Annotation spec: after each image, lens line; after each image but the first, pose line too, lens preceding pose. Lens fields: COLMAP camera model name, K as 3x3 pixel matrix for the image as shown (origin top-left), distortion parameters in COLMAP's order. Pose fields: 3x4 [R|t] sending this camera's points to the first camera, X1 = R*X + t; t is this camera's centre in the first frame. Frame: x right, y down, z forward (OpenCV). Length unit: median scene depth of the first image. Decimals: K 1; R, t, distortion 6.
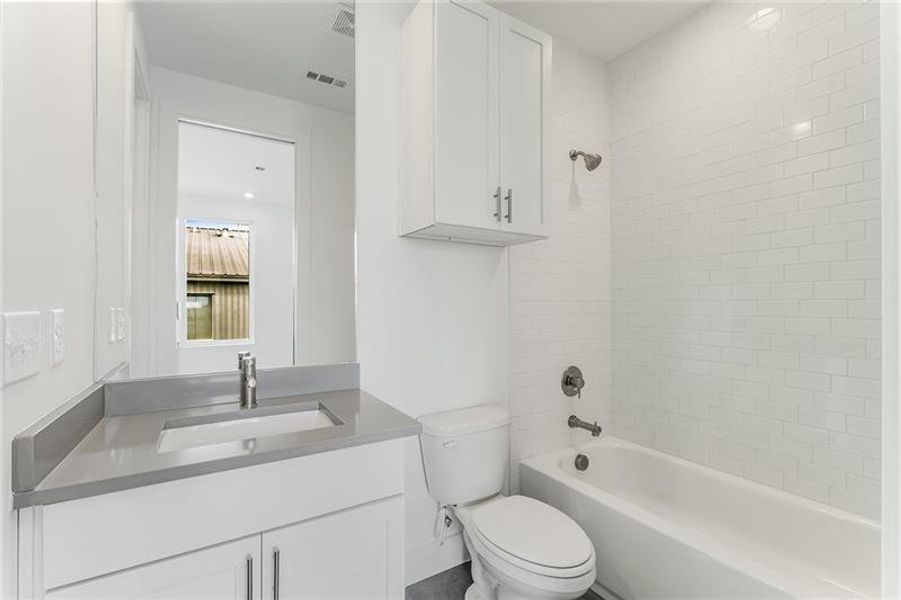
lens RADIAL K [[388.2, 0, 450.5], [0, 388.2, 301.2], [0, 0, 1]] dist [0.002393, 0.000155]
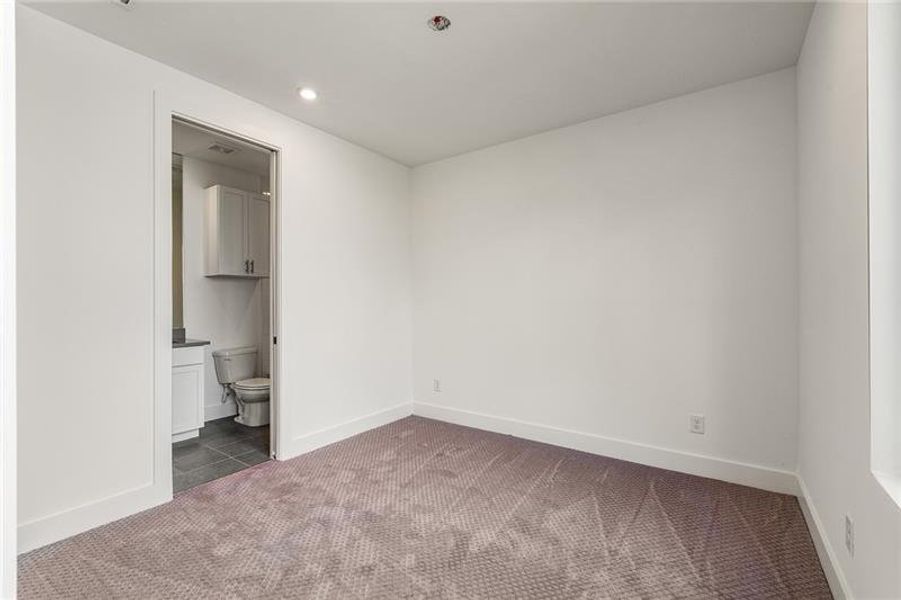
lens RADIAL K [[388.2, 0, 453.5], [0, 388.2, 300.9], [0, 0, 1]] dist [0.002393, 0.000155]
pose [[0.923504, 0.007415, 0.383516, 0.409107], [-0.006411, 0.999972, -0.003896, -0.007975], [-0.383534, 0.001139, 0.923526, -2.025659]]
